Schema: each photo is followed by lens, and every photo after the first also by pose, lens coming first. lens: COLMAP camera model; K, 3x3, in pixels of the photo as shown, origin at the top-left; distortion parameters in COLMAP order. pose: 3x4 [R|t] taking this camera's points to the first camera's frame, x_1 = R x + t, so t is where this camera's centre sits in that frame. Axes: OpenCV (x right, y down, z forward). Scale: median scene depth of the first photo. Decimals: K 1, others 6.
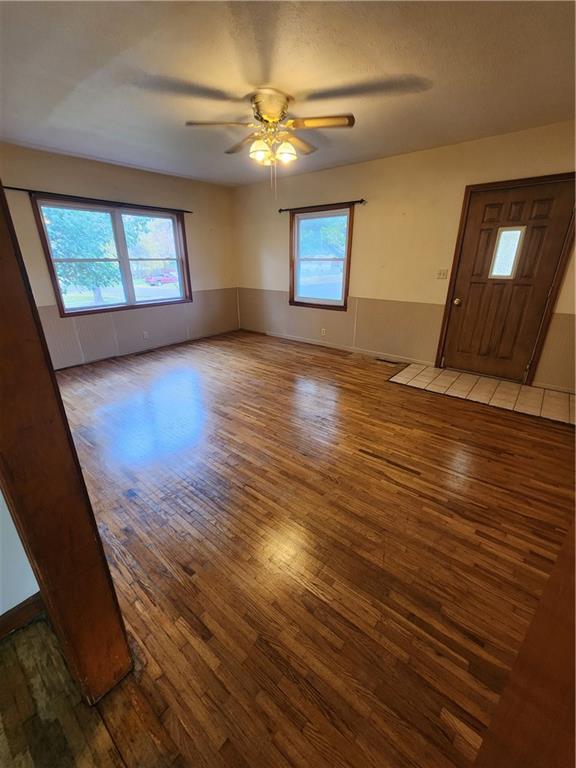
lens RADIAL K [[315.1, 0, 287.8], [0, 315.1, 377.0], [0, 0, 1]] dist [-0.000014, -0.000808]
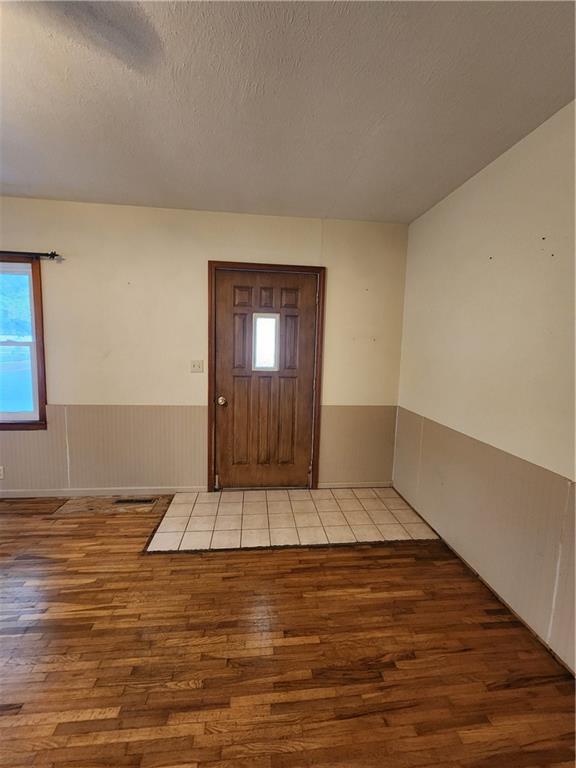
lens RADIAL K [[315.1, 0, 287.8], [0, 315.1, 377.0], [0, 0, 1]] dist [-0.000014, -0.000808]
pose [[0.698107, -0.051426, 0.714144, 0.118782], [0.228392, 0.961306, -0.154039, -0.150922], [-0.678589, 0.270640, 0.682840, 0.386021]]
